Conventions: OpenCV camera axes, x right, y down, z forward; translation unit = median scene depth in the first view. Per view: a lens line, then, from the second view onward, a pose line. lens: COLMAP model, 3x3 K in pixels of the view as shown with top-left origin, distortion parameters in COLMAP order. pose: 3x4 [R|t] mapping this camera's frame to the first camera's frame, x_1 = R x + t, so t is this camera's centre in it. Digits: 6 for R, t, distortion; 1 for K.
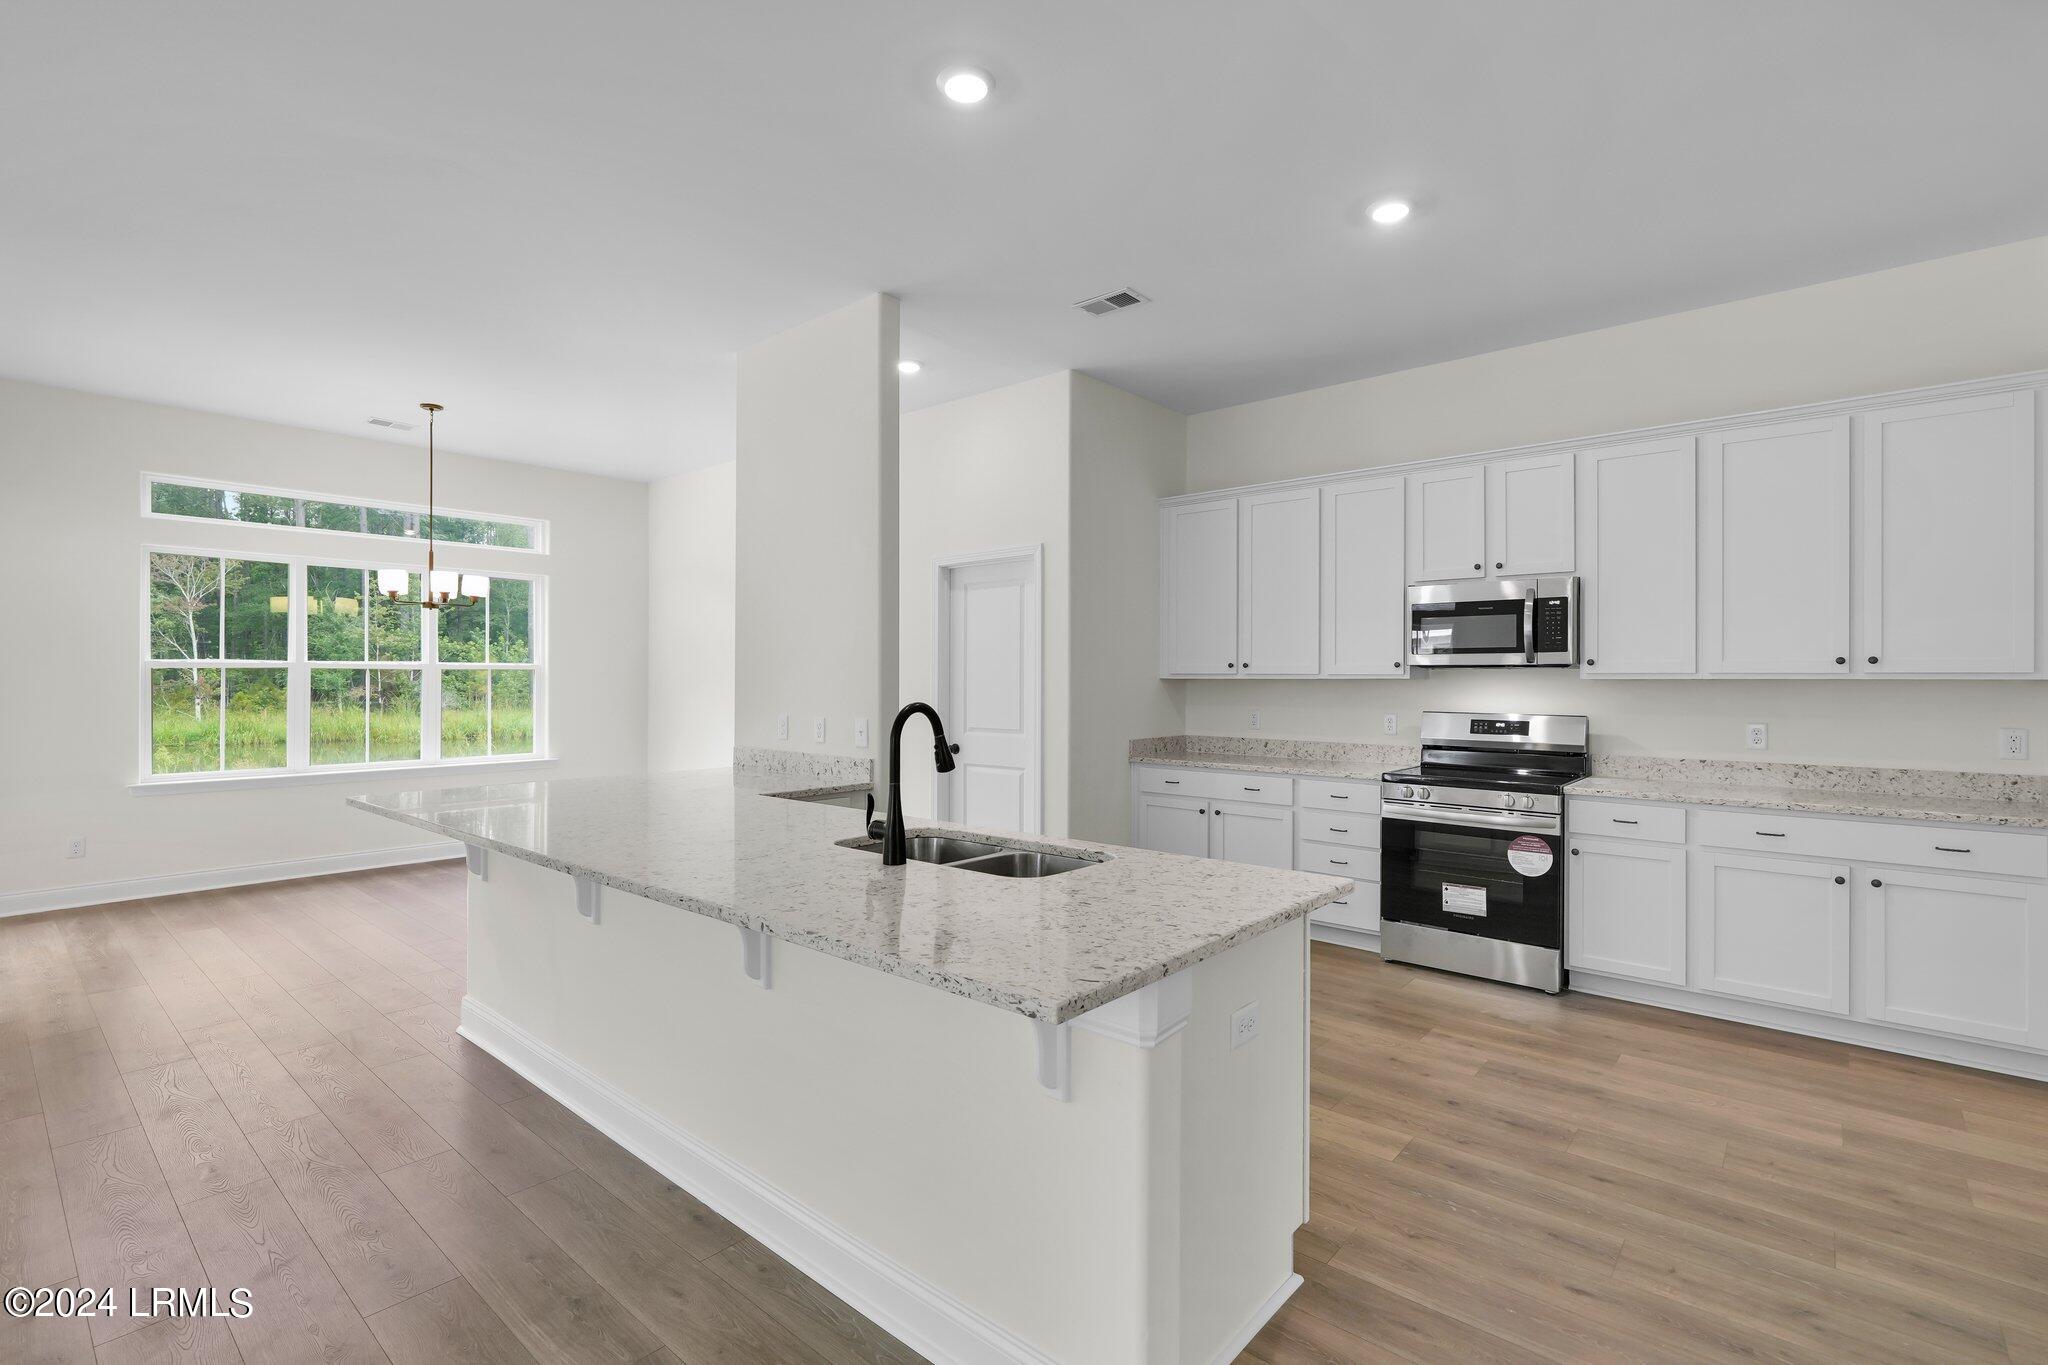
lens RADIAL K [[922.4, 0, 1017.0], [0, 922.4, 675.8], [0, 0, 1]] dist [-0.012679, 0.000659]
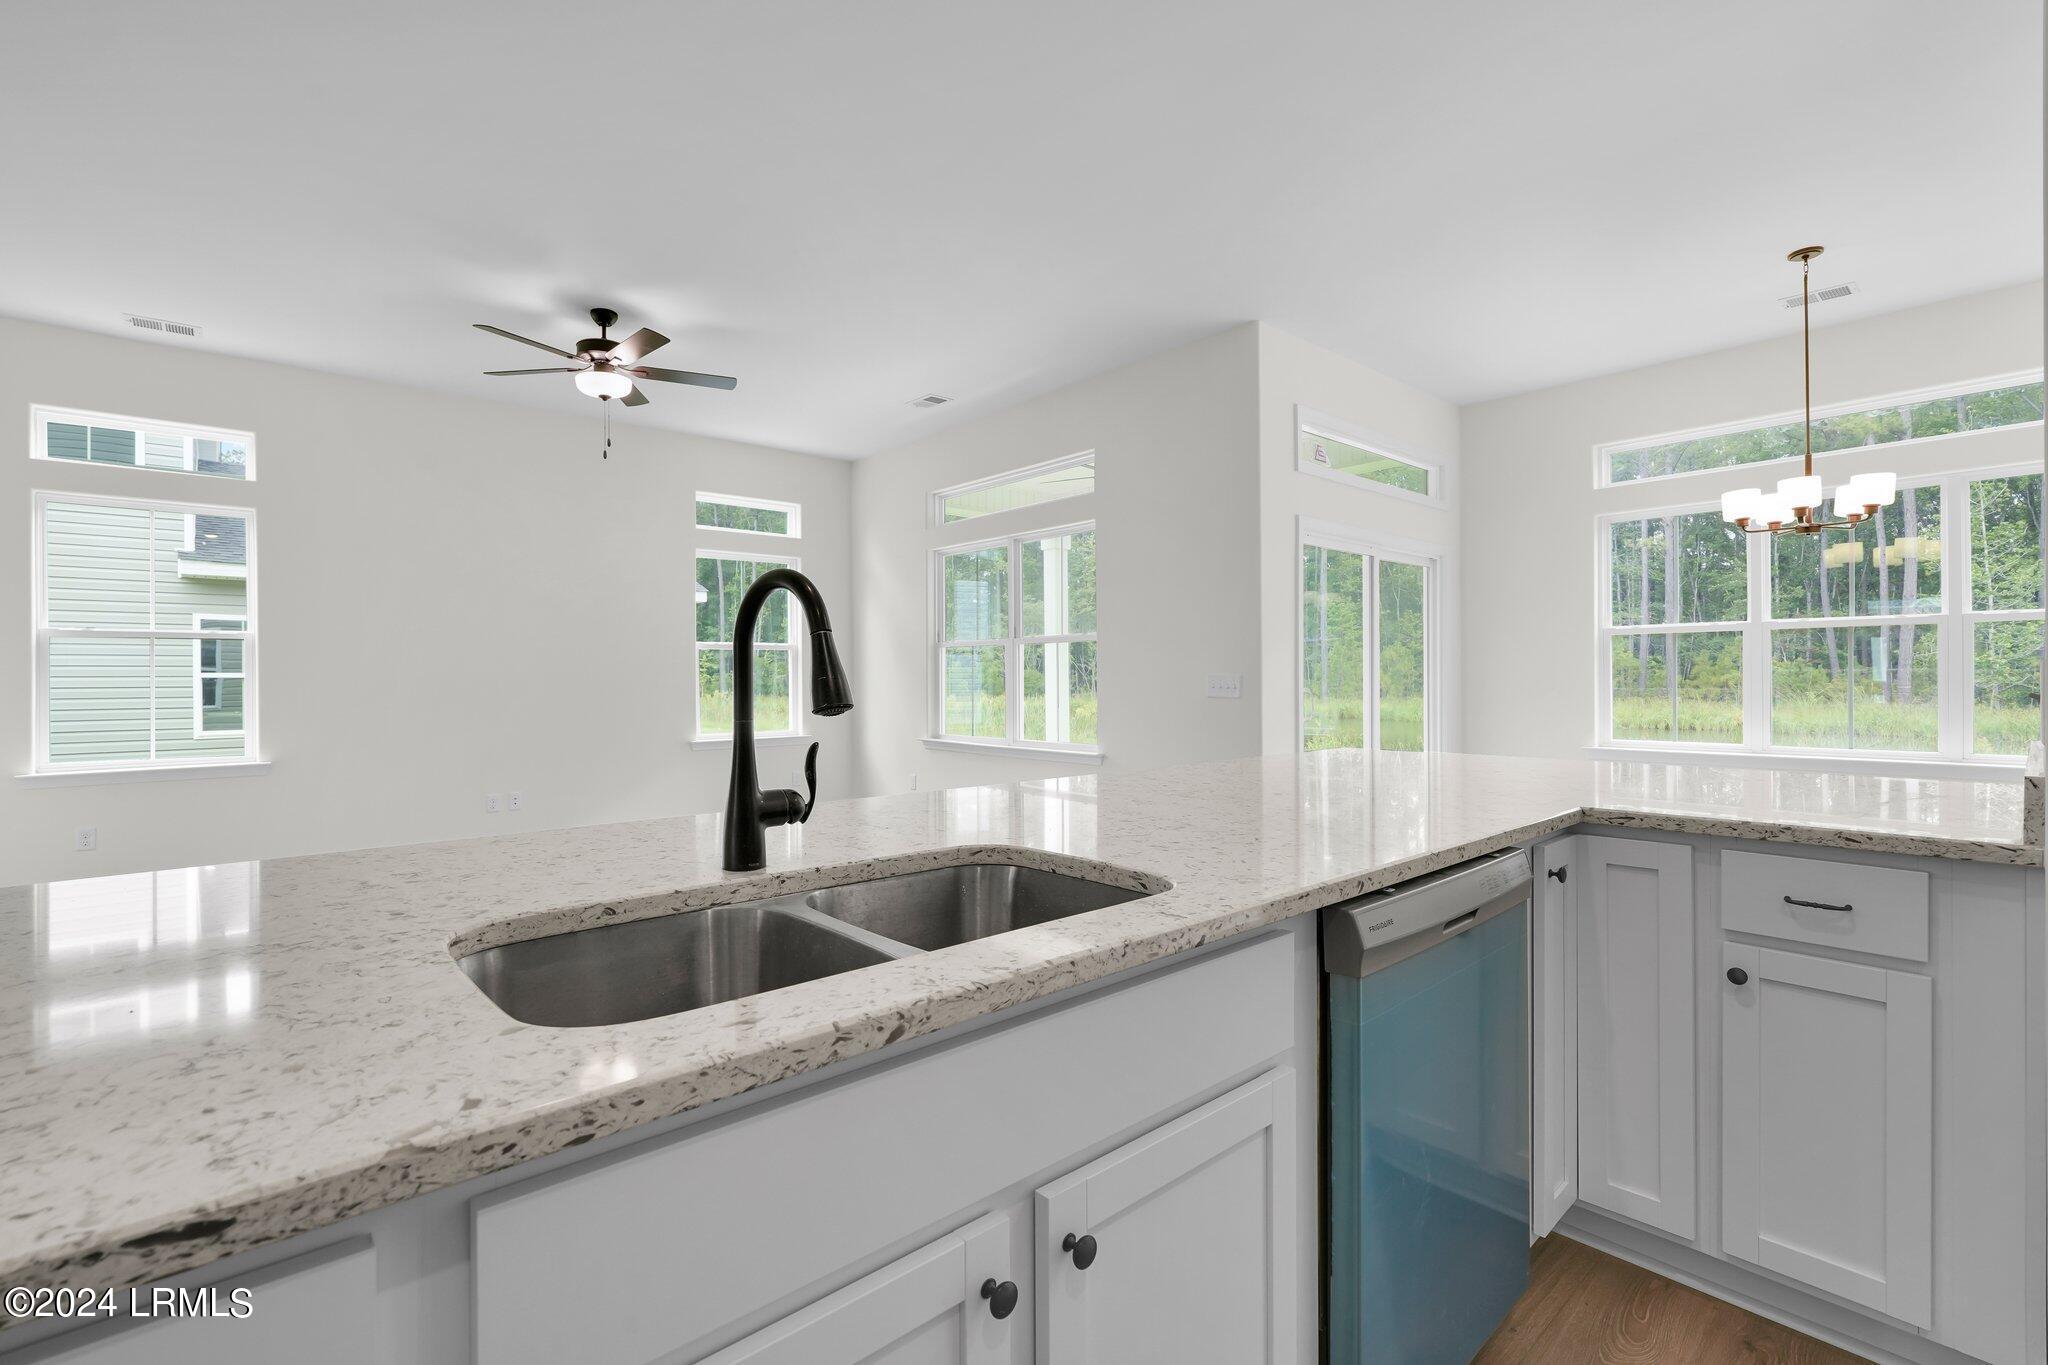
lens RADIAL K [[922.4, 0, 1017.0], [0, 922.4, 675.8], [0, 0, 1]] dist [-0.012679, 0.000659]
pose [[-0.133940, -0.004950, -0.990977, 0.202239], [0.008714, 0.999943, -0.006173, 0.049737], [0.990951, -0.009462, -0.133889, 0.641936]]
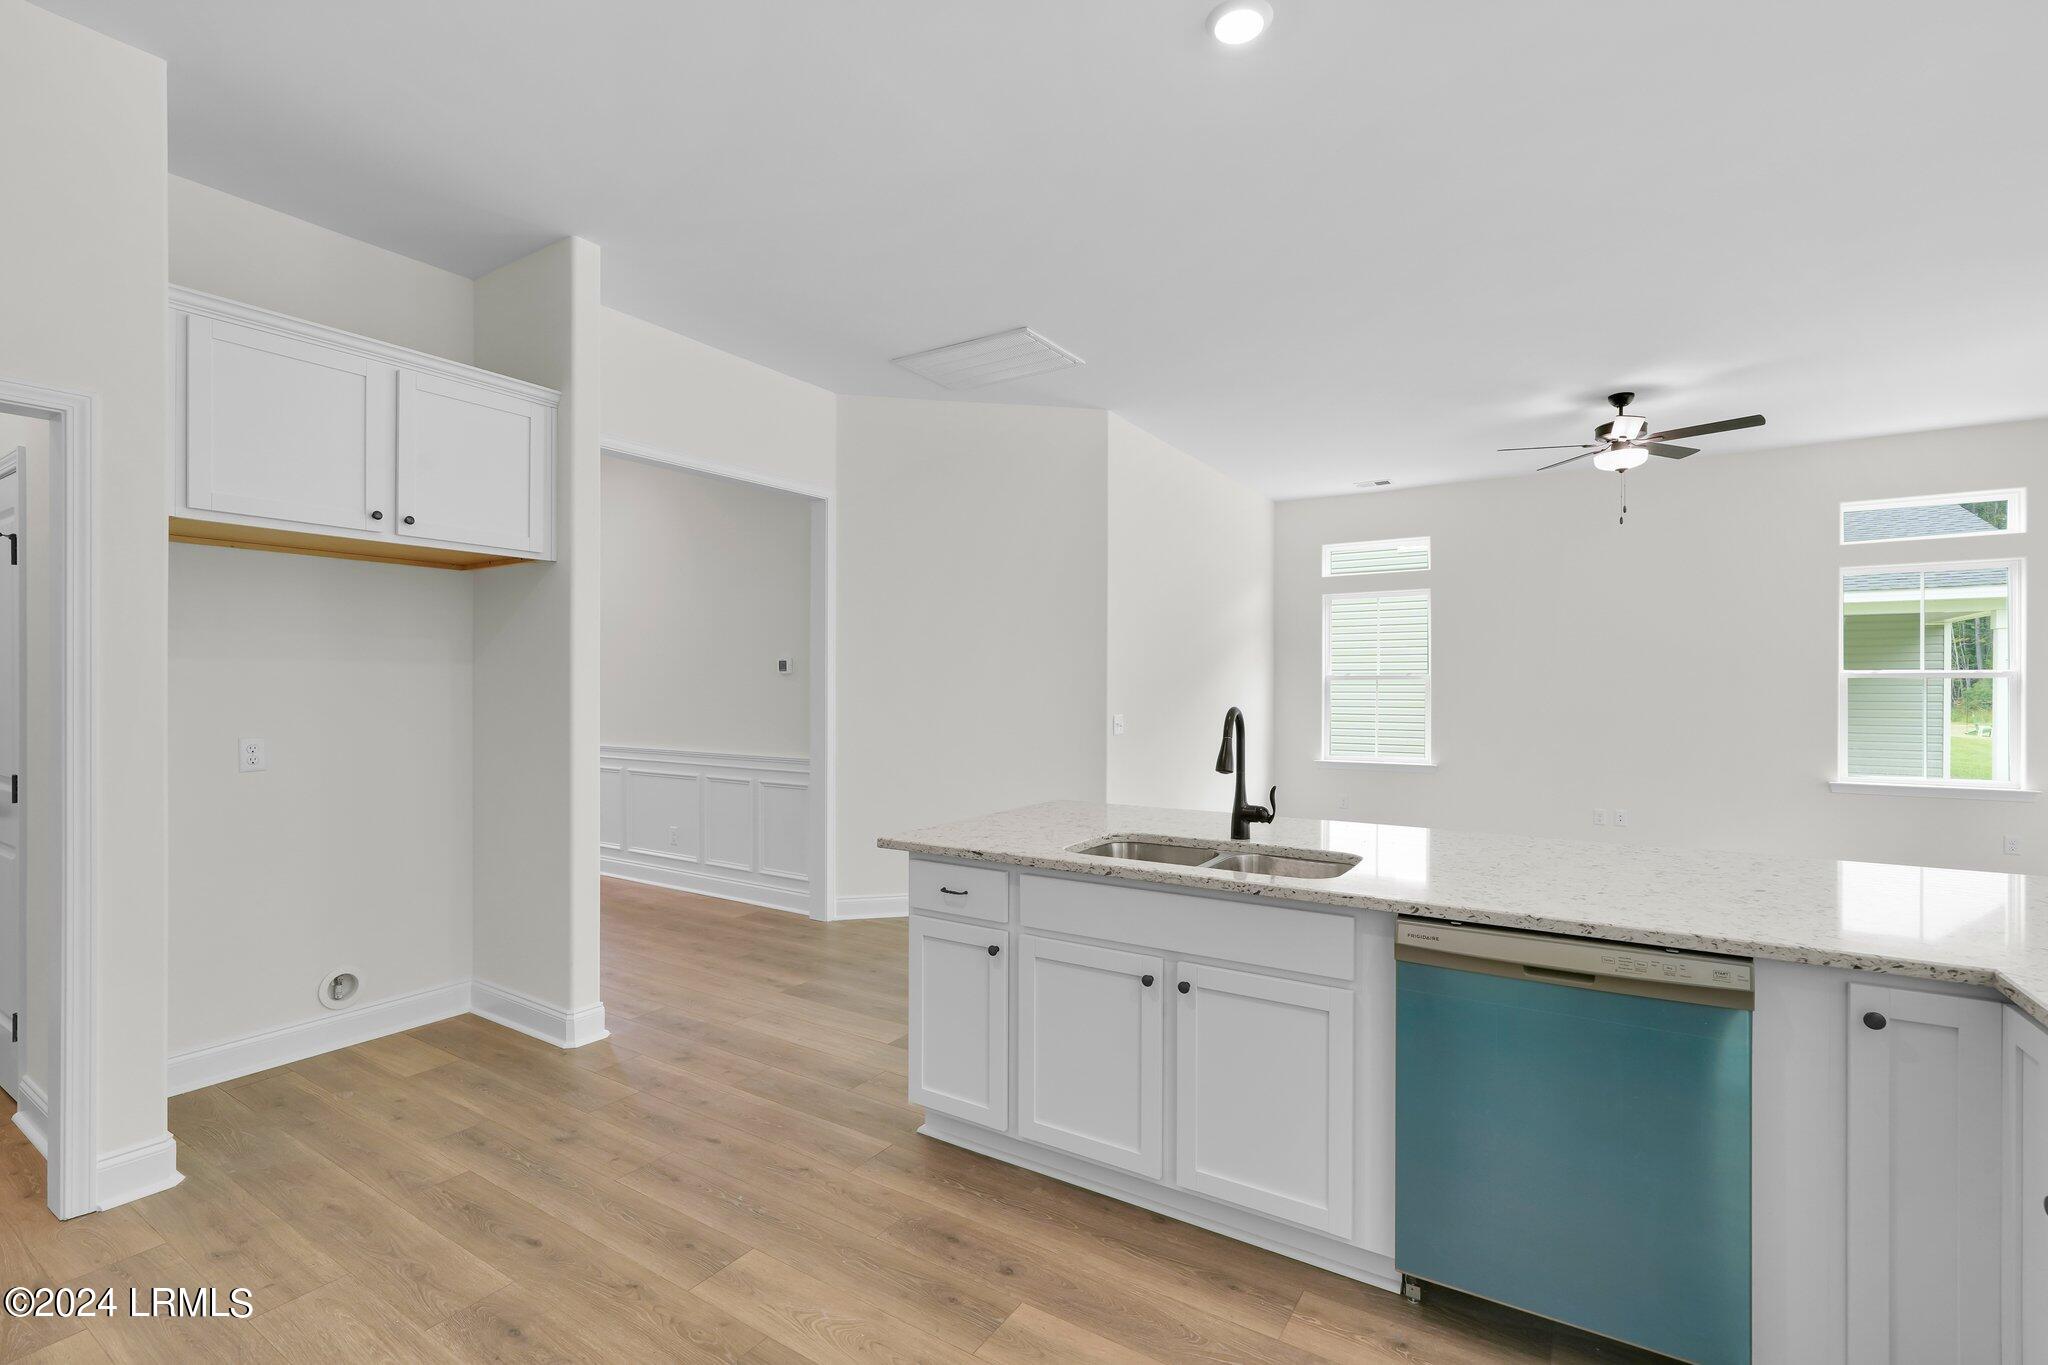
lens RADIAL K [[906.7, 0, 1003.7], [0, 906.7, 679.0], [0, 0, 1]] dist [-0.010729, 0.000445]
pose [[-0.990831, -0.003916, -0.135047, 0.175480], [-0.002331, 0.999927, -0.011897, 0.004511], [0.135083, -0.011473, -0.990768, 1.119698]]
